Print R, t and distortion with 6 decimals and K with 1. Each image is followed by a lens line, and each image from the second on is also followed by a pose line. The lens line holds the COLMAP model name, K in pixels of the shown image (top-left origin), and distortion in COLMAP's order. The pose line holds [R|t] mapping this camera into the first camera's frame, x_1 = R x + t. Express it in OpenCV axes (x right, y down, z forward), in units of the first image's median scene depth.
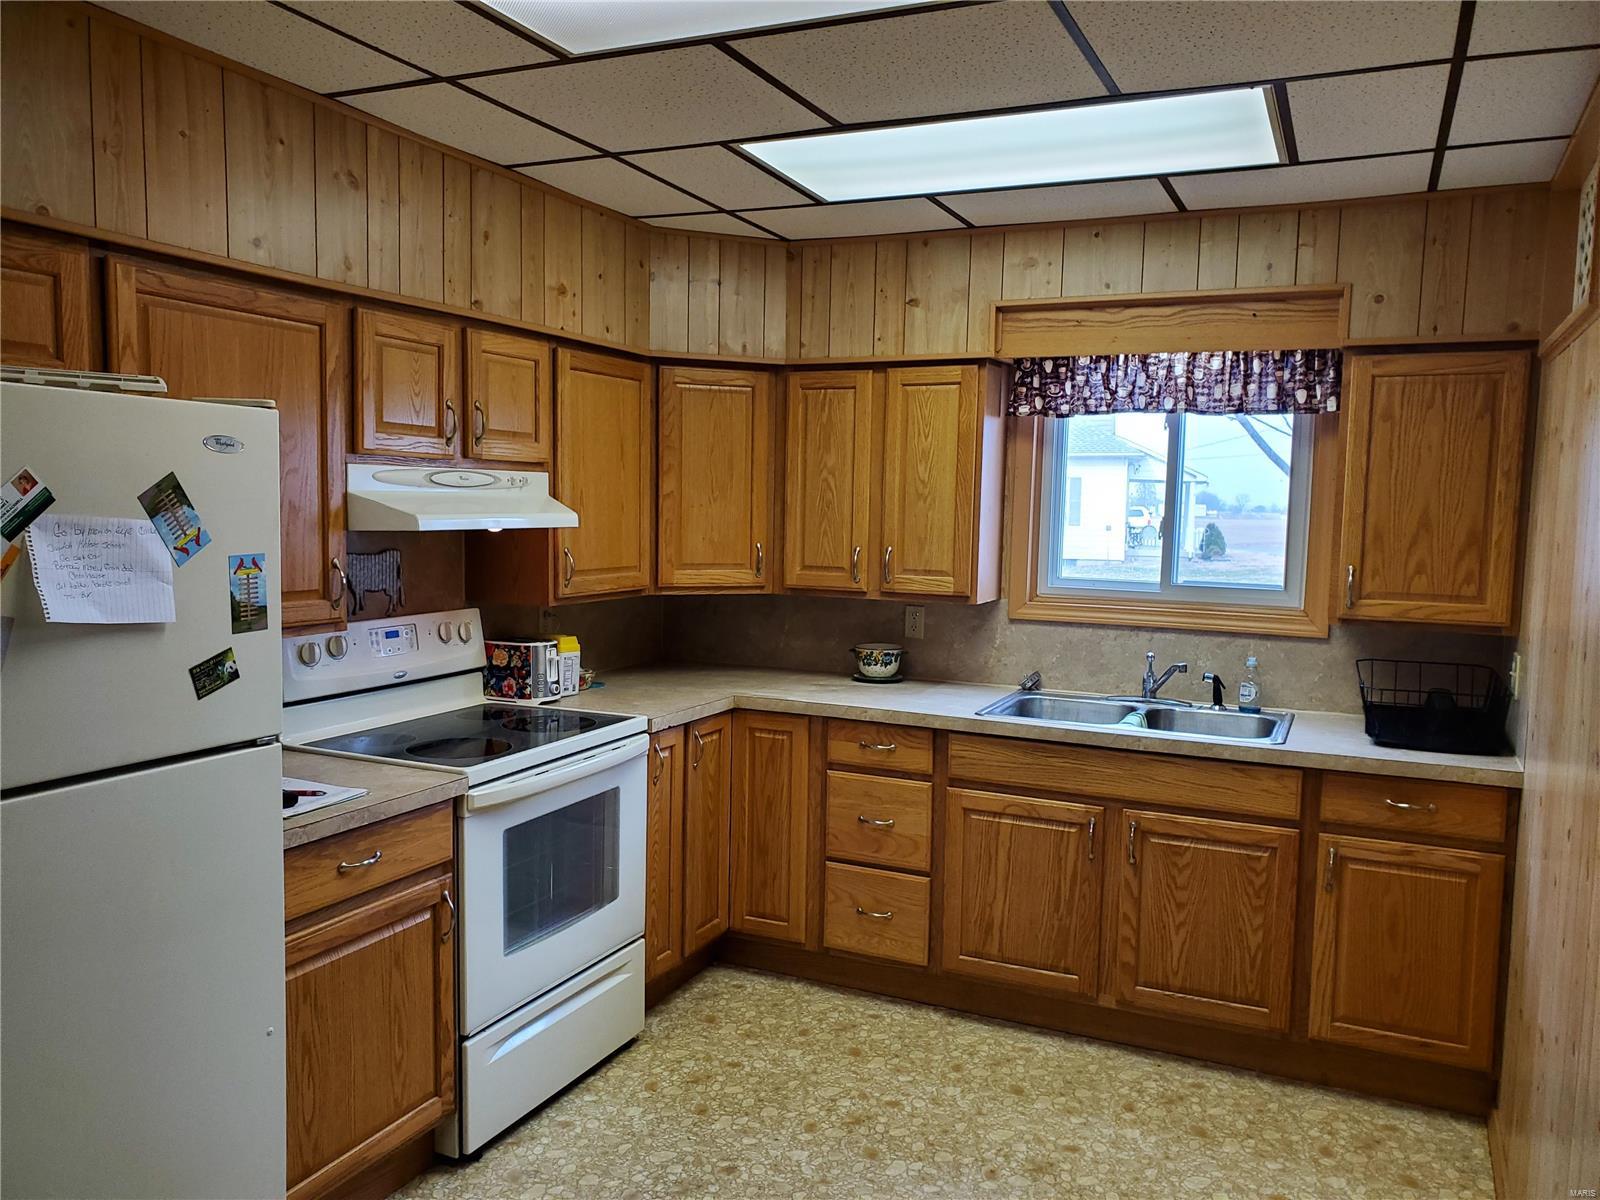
lens RADIAL K [[1236.2, 0, 795.6], [0, 1236.2, 592.1], [0, 0, 1]] dist [0.040276, -0.042521]
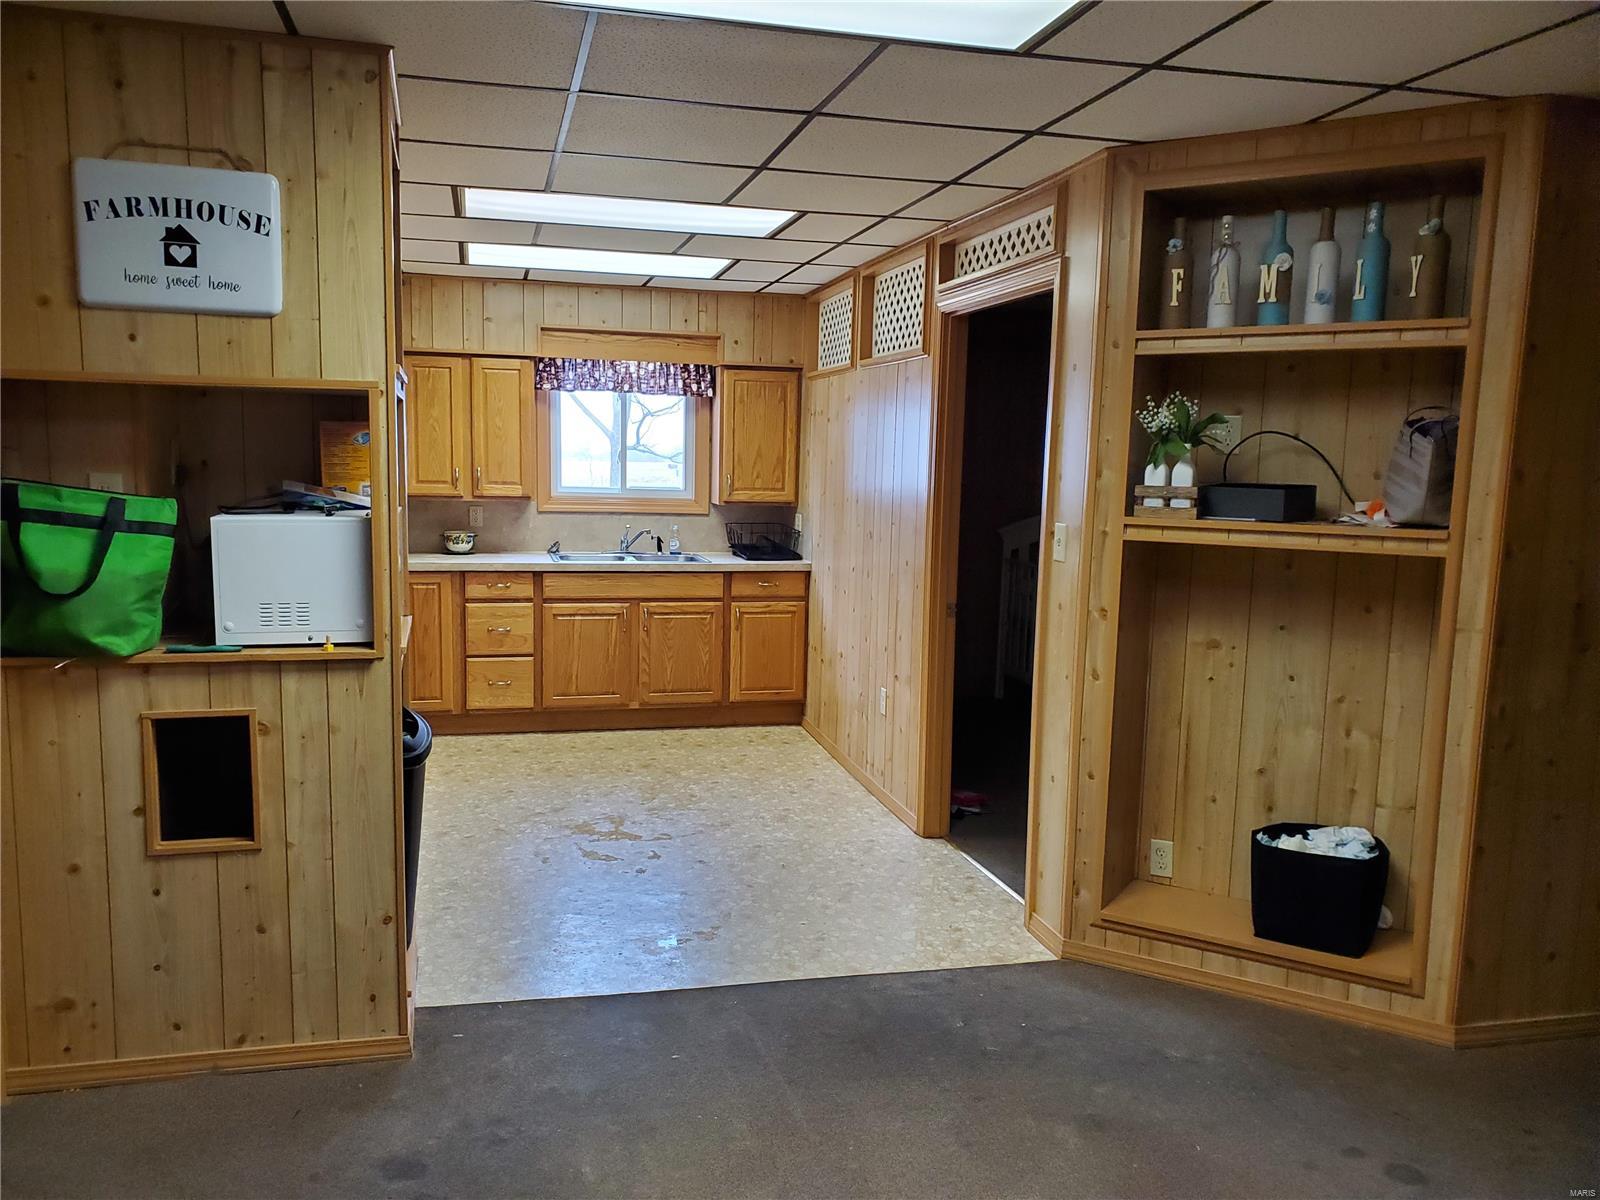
lens RADIAL K [[1236.2, 0, 792.7], [0, 1236.2, 606.9], [0, 0, 1]] dist [0.040276, -0.042521]
pose [[0.768690, -0.077070, 0.634961, -0.718521], [0.040418, 0.996583, 0.072033, 0.049083], [-0.638343, -0.029707, 0.769179, -0.580361]]
